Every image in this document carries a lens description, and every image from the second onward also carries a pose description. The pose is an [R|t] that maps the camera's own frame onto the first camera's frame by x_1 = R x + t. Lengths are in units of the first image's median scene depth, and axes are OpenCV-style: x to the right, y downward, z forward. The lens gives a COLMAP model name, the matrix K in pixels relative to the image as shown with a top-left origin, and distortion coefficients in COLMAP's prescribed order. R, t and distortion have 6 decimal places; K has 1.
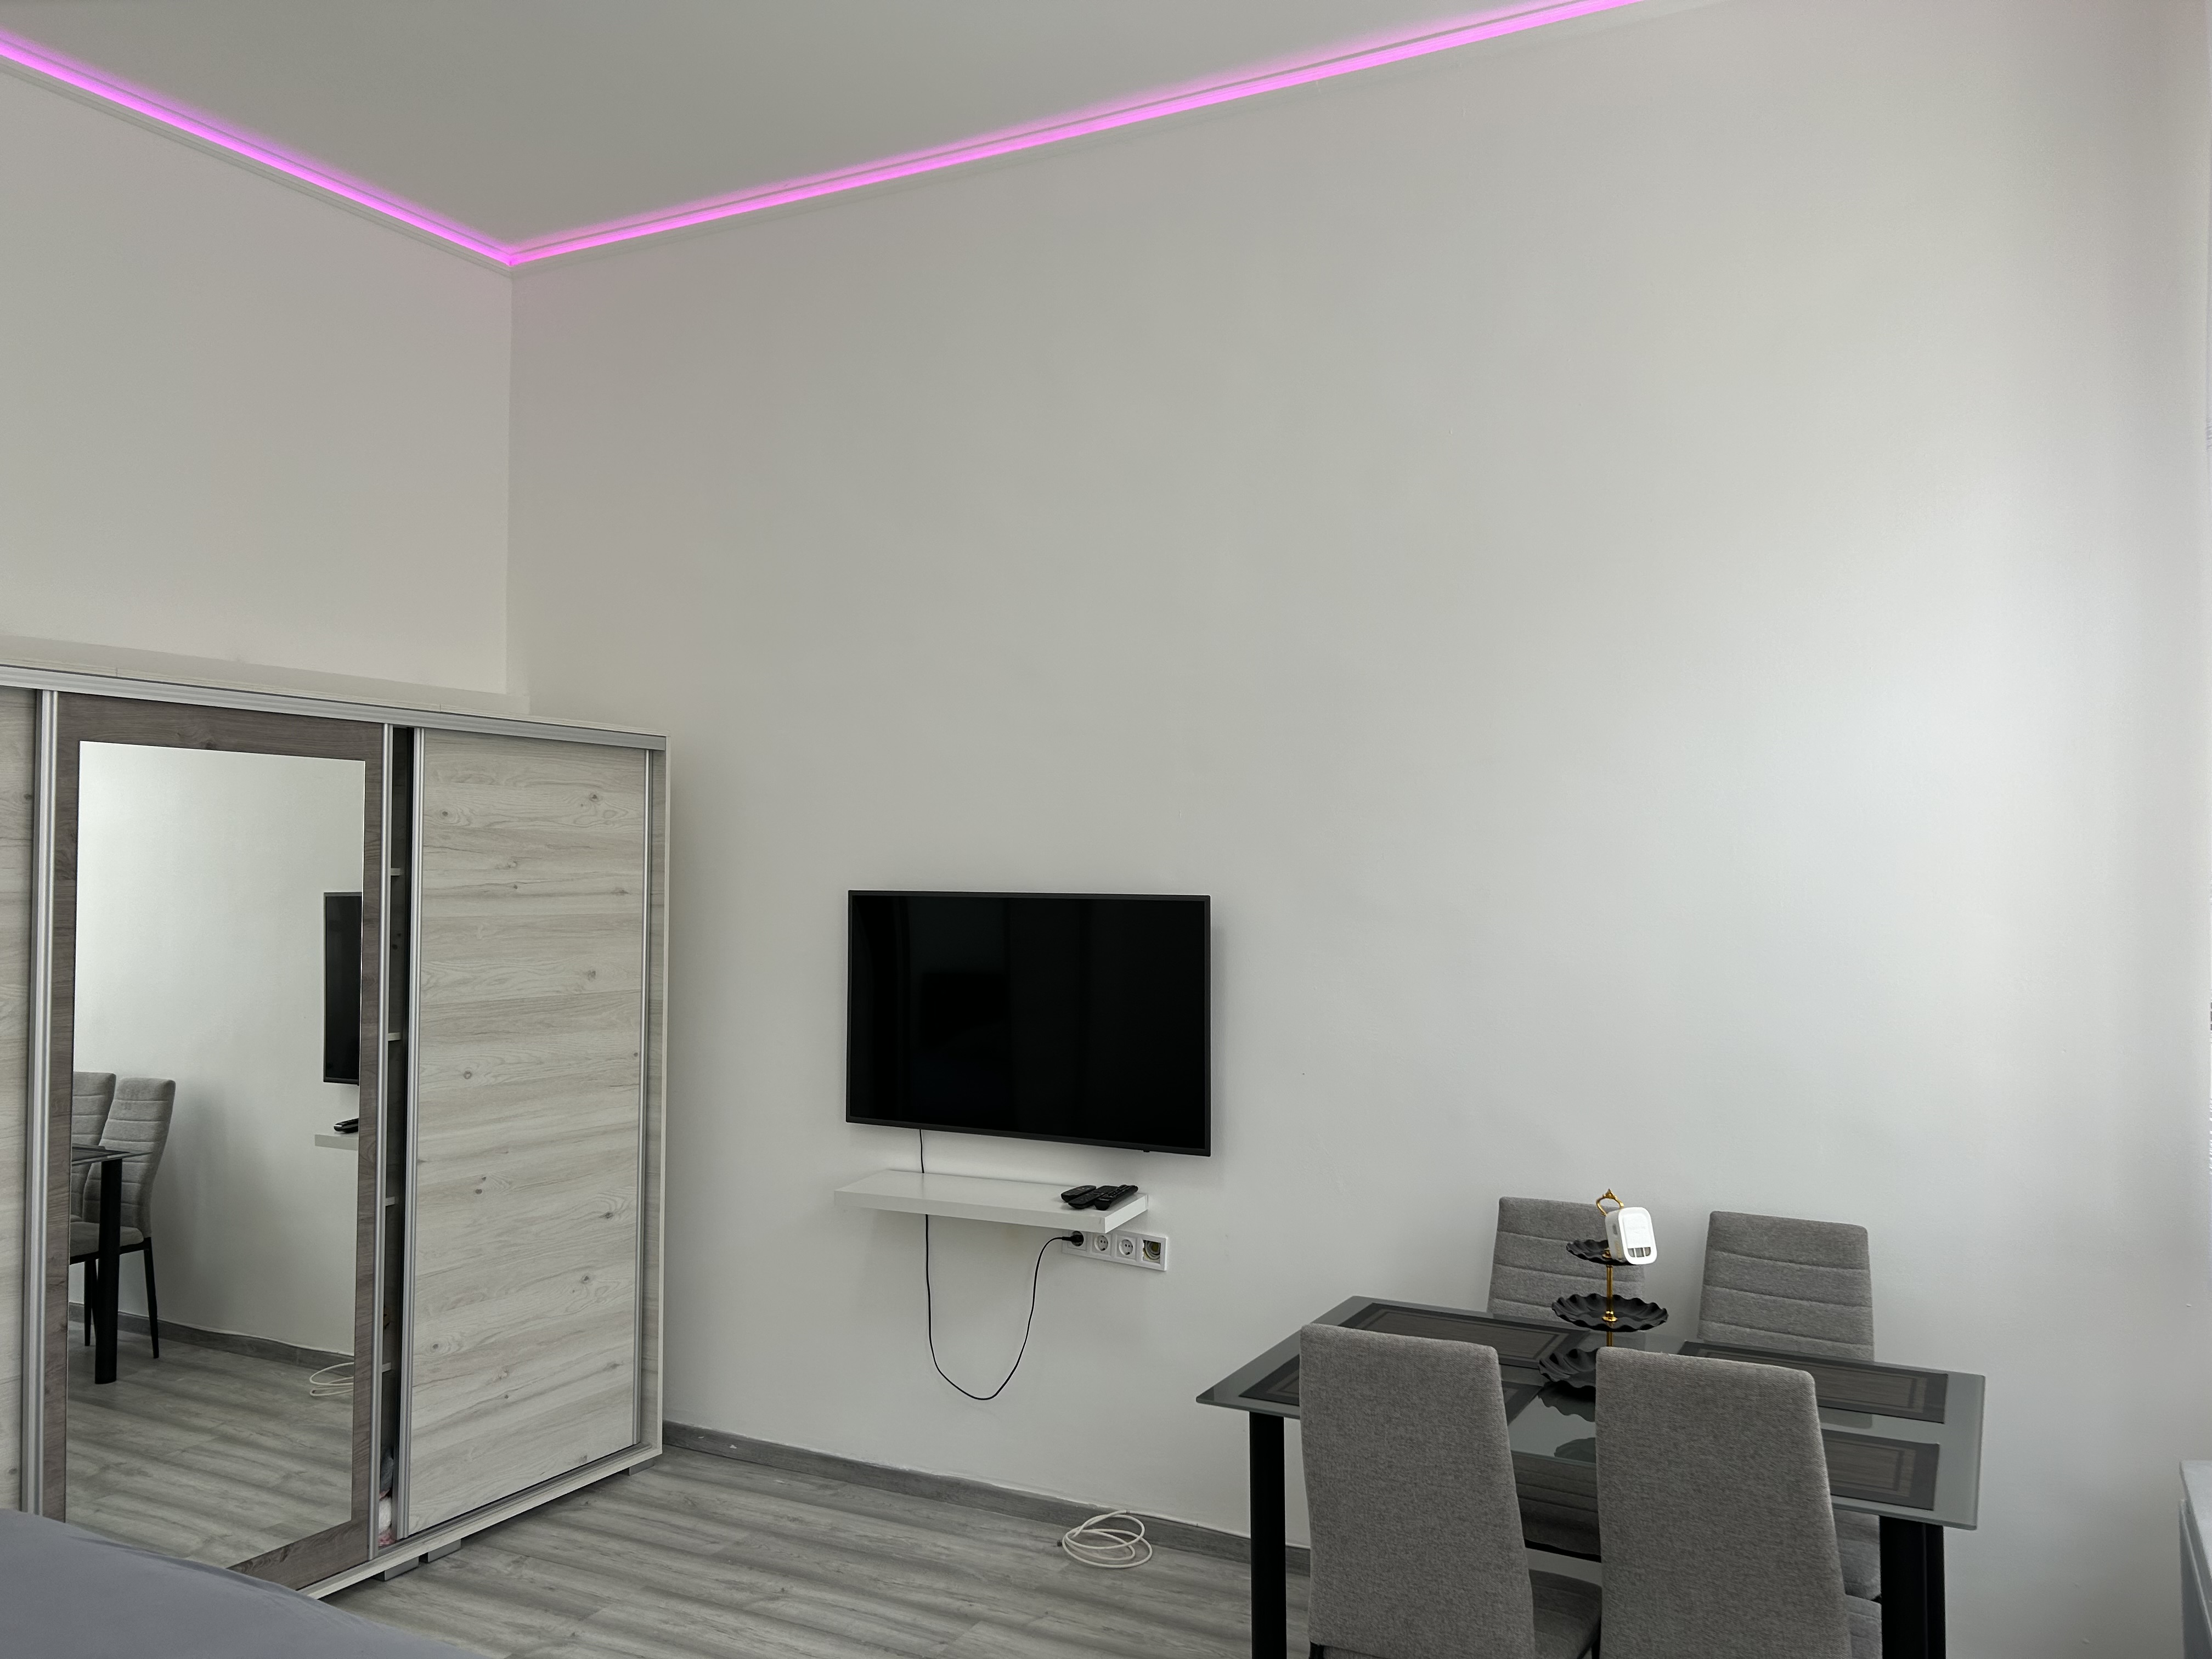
lens RADIAL K [[1659.4, 0, 1113.1], [0, 1659.4, 819.4], [0, 0, 1]] dist [0.054758, -0.063819]
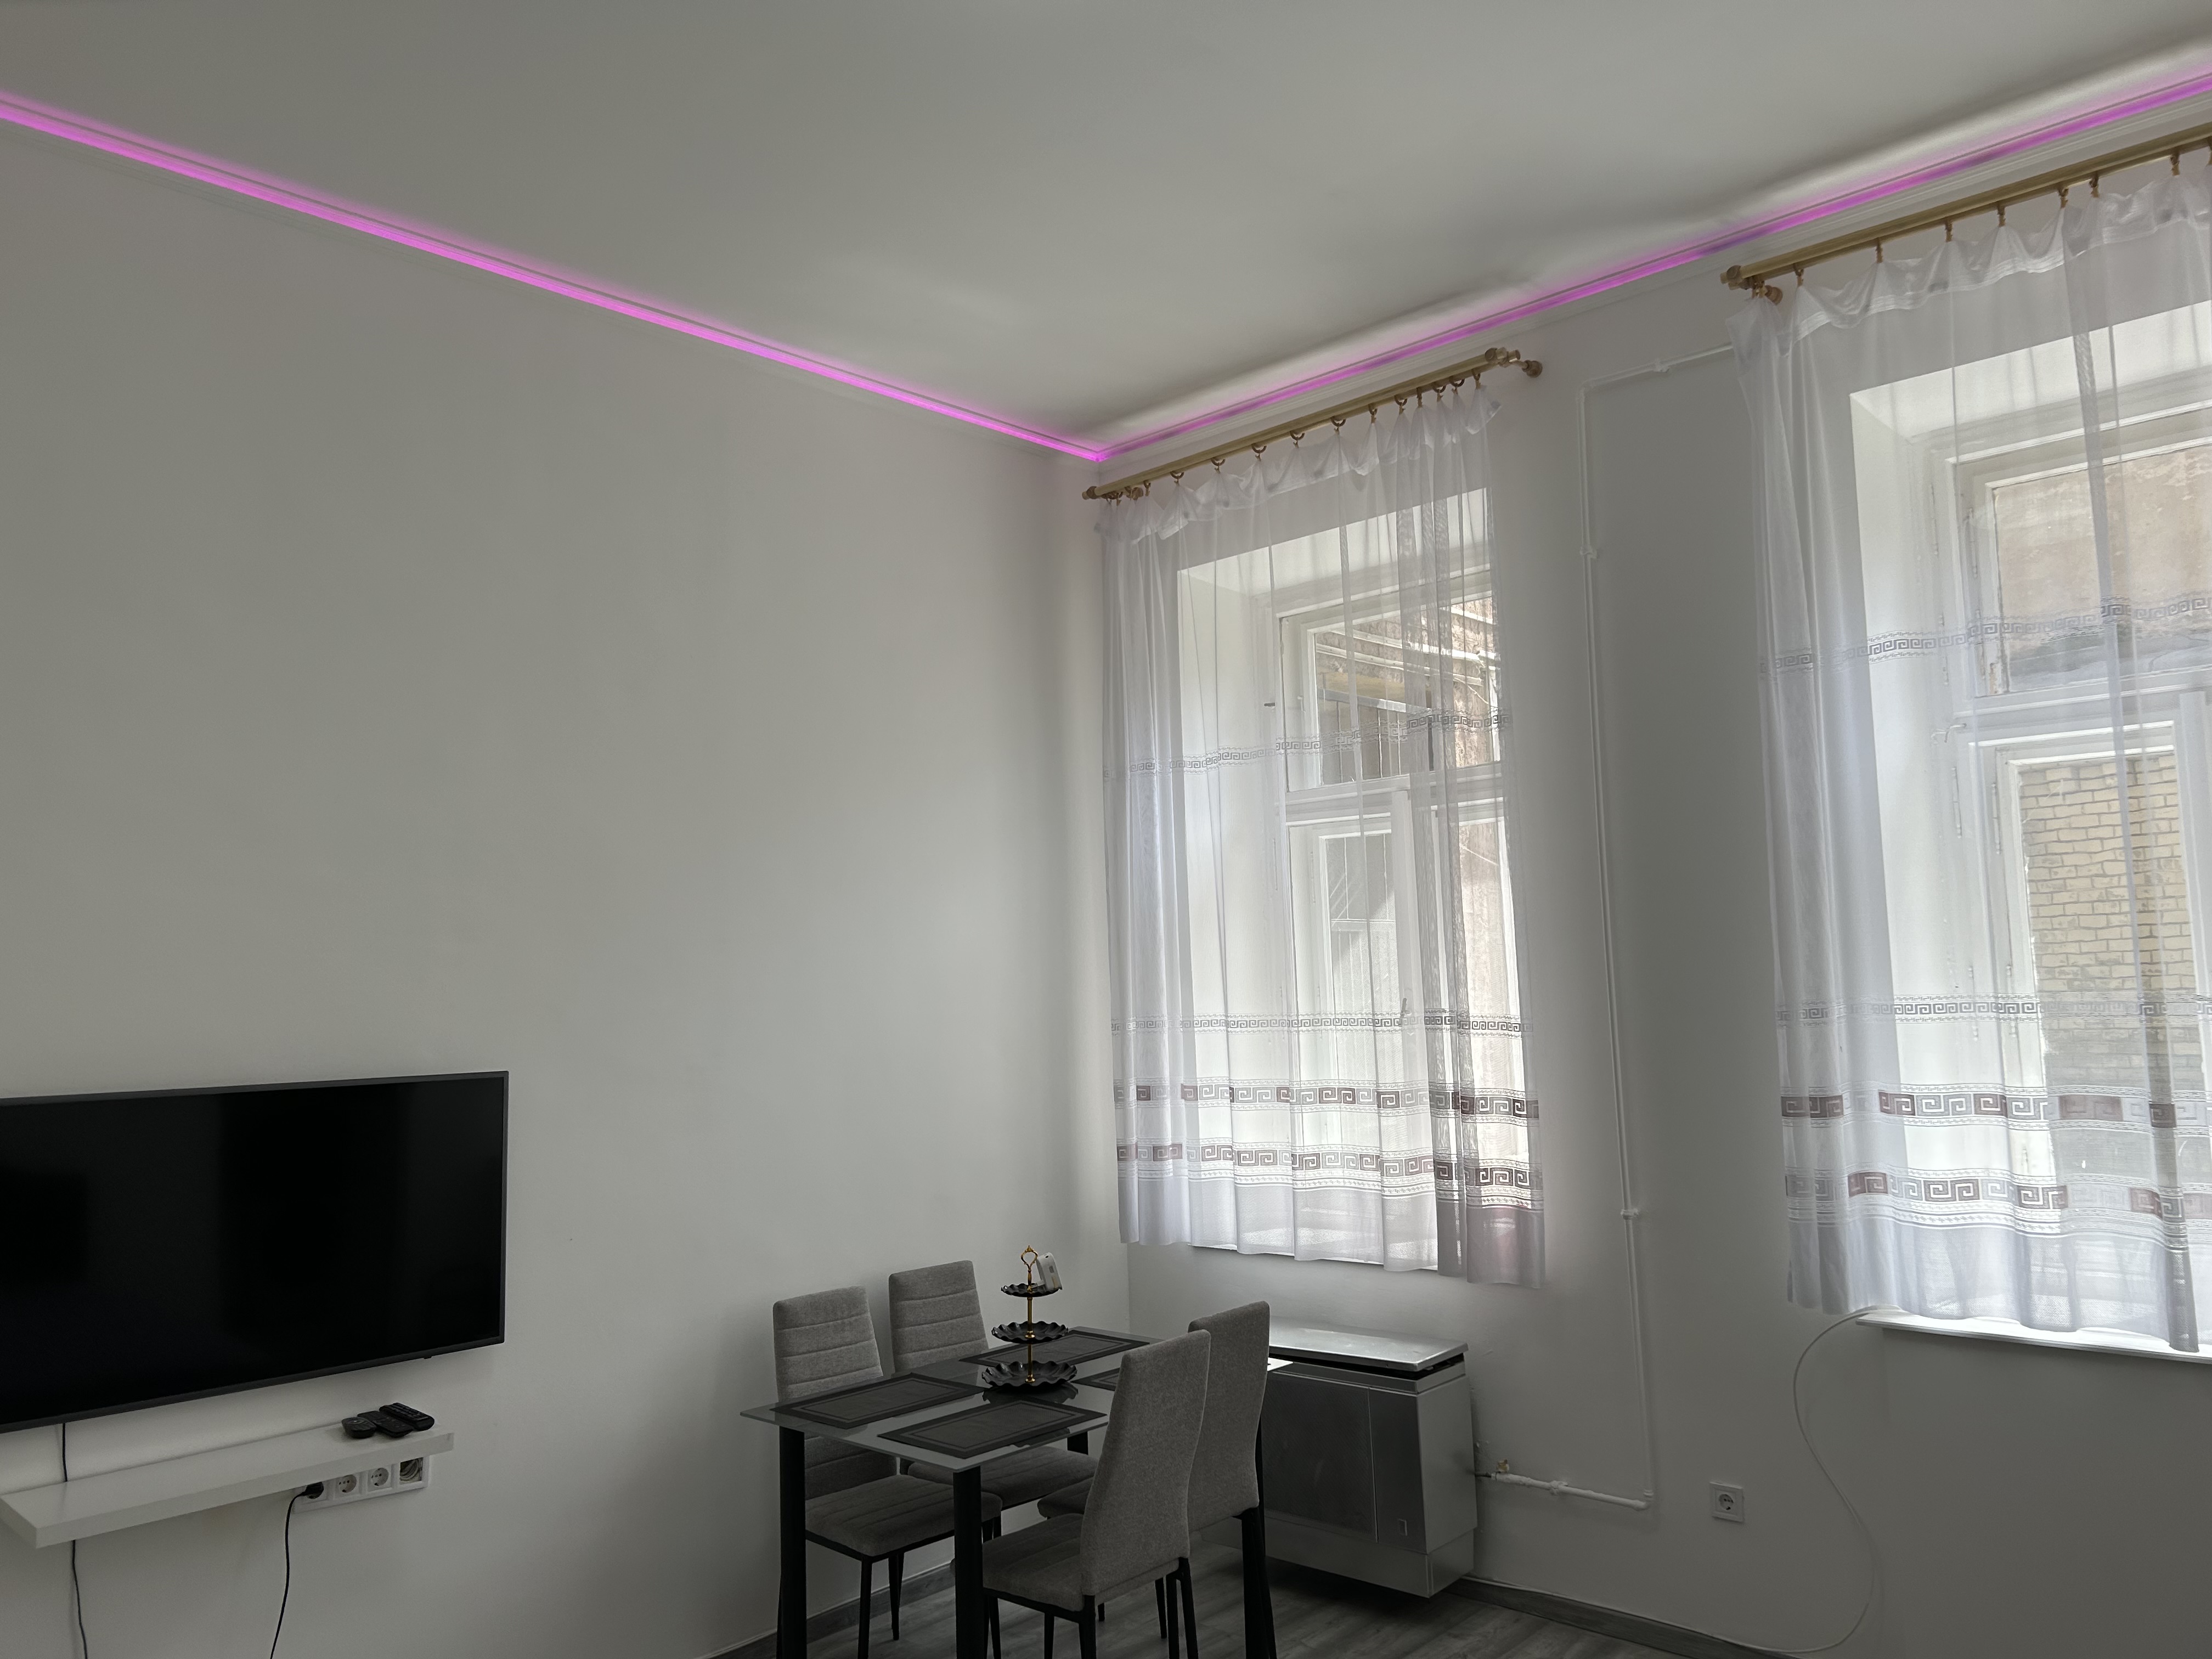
lens RADIAL K [[1659.4, 0, 1122.6], [0, 1659.4, 842.3], [0, 0, 1]] dist [0.054758, -0.063819]
pose [[0.251768, 0.072917, 0.965037, -0.782668], [-0.004066, 0.997228, -0.074289, -0.015737], [-0.967779, 0.014779, 0.251366, 0.388152]]
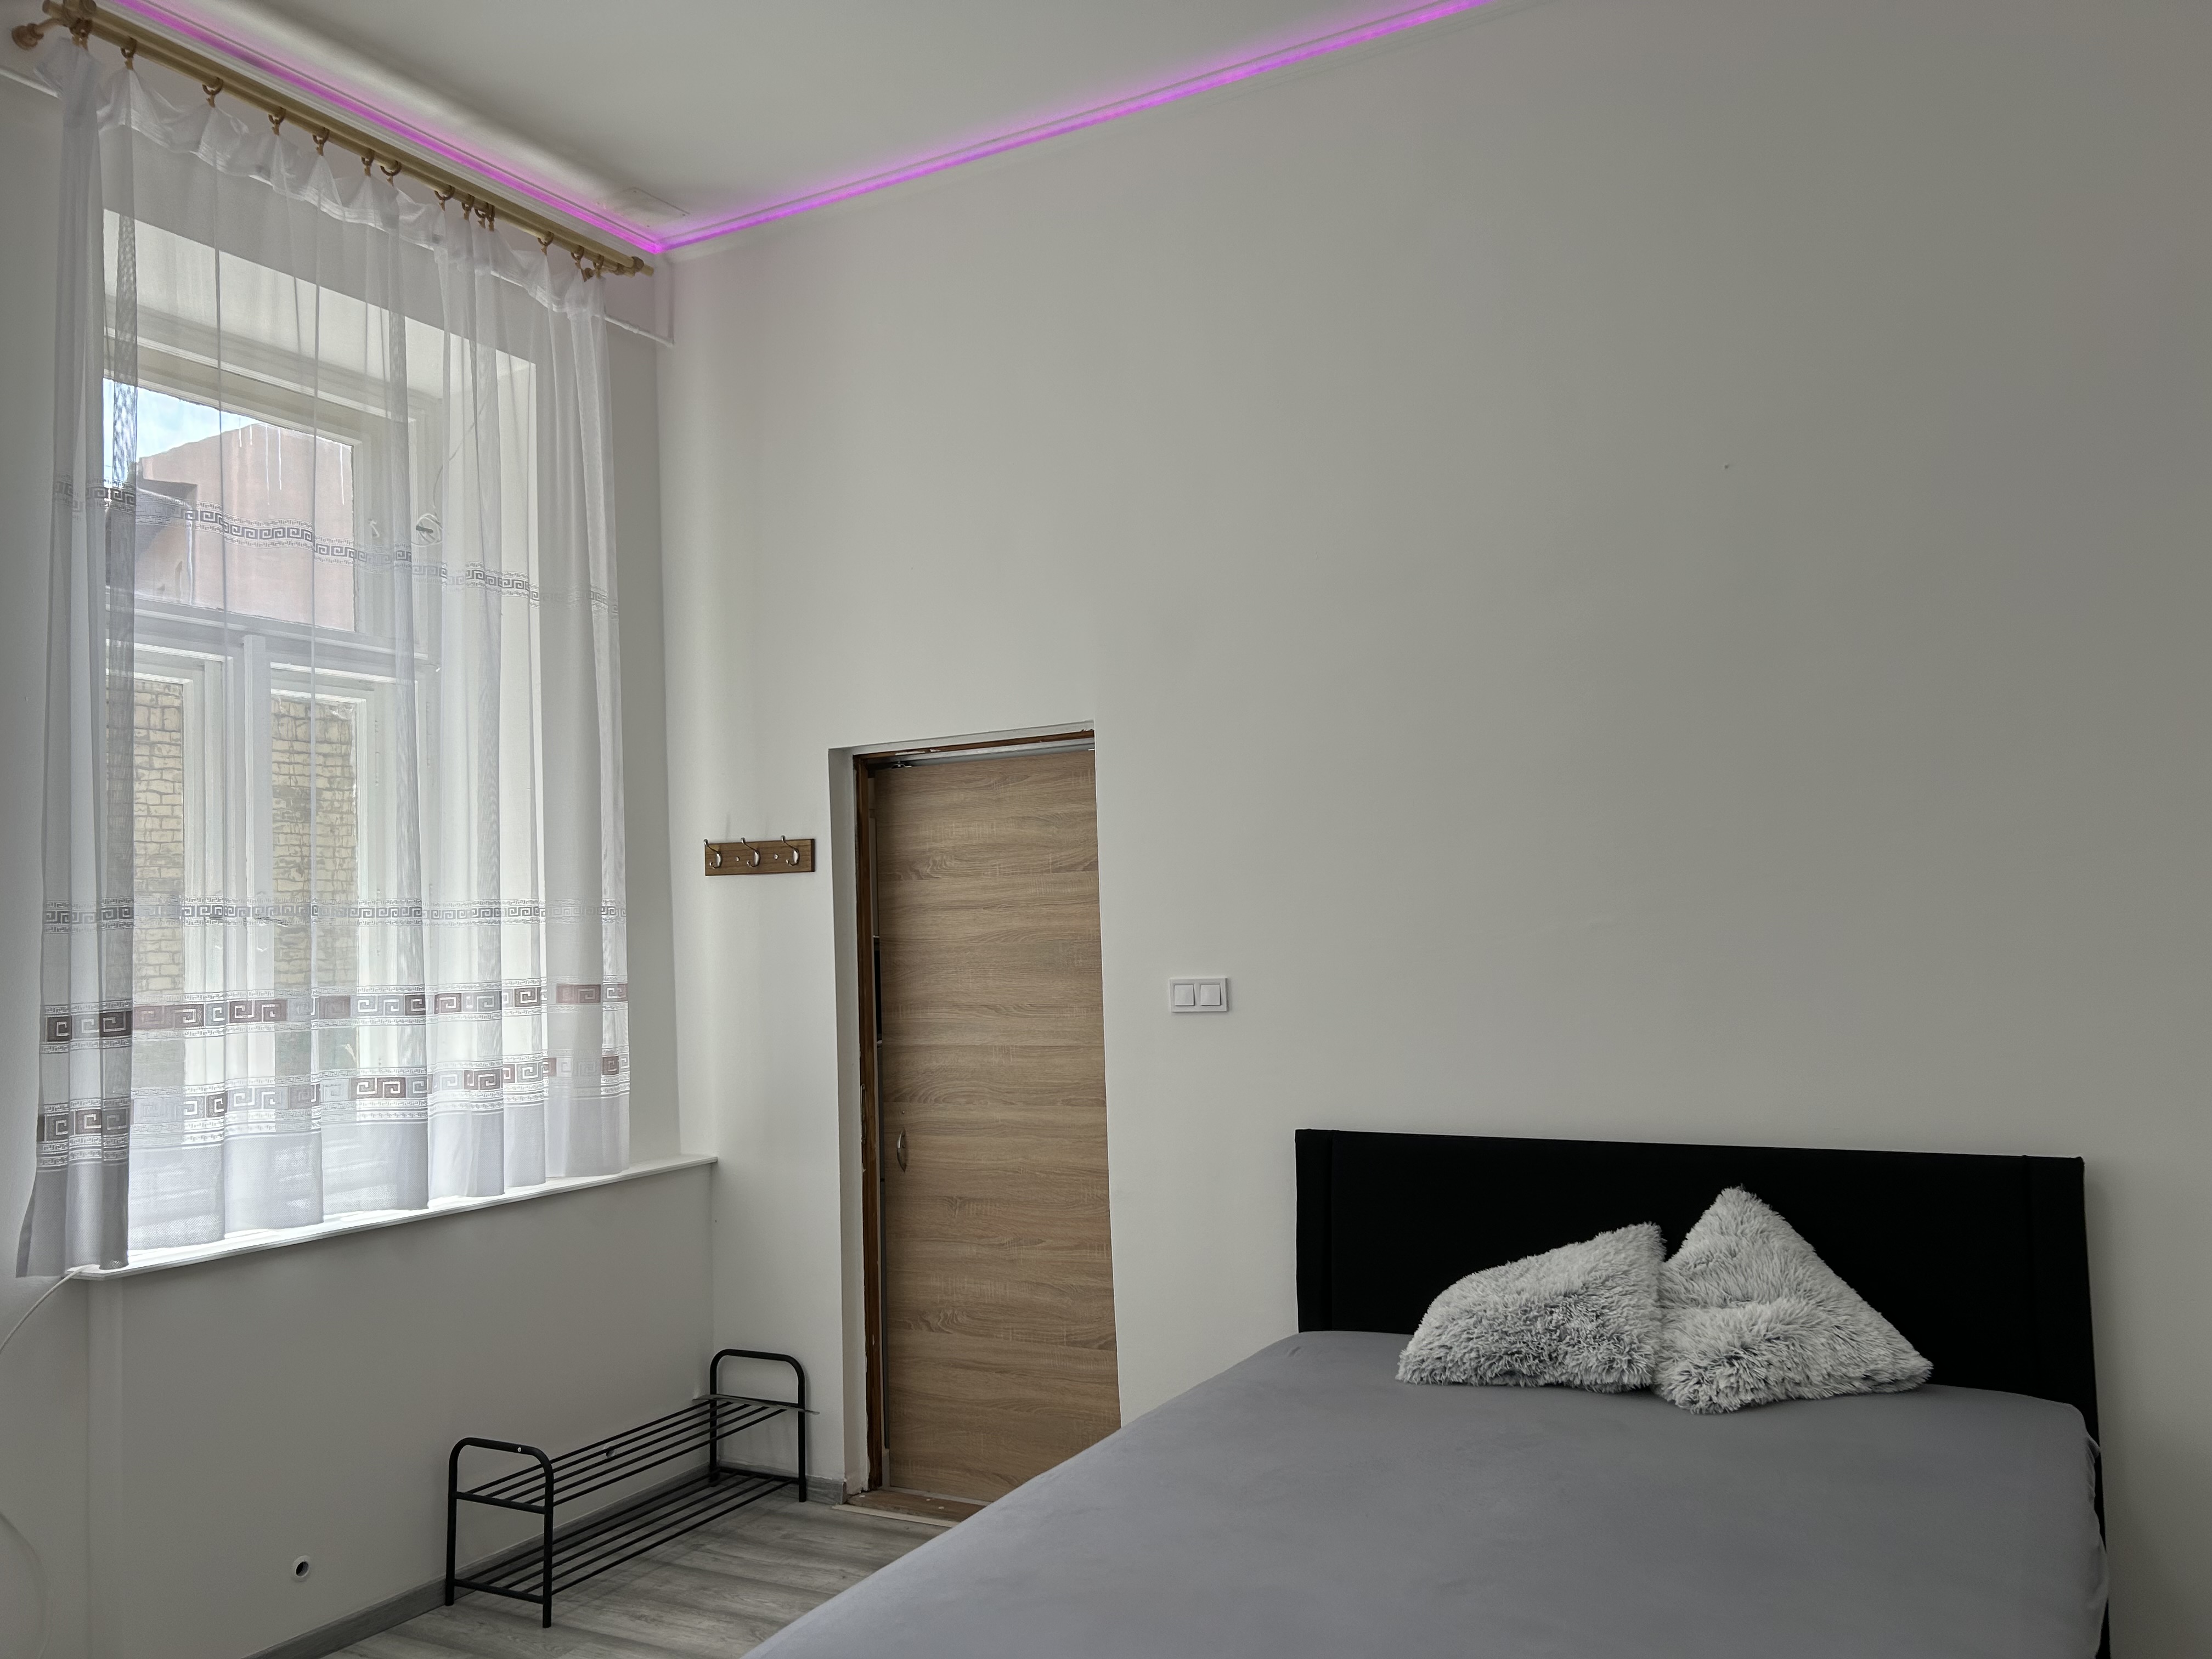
lens RADIAL K [[1659.4, 0, 1116.1], [0, 1659.4, 842.1], [0, 0, 1]] dist [0.054758, -0.063819]
pose [[-0.999298, 0.032103, 0.019287, -0.262247], [0.030124, 0.994988, -0.095352, 0.064392], [-0.022251, -0.094705, -0.995257, 1.029828]]
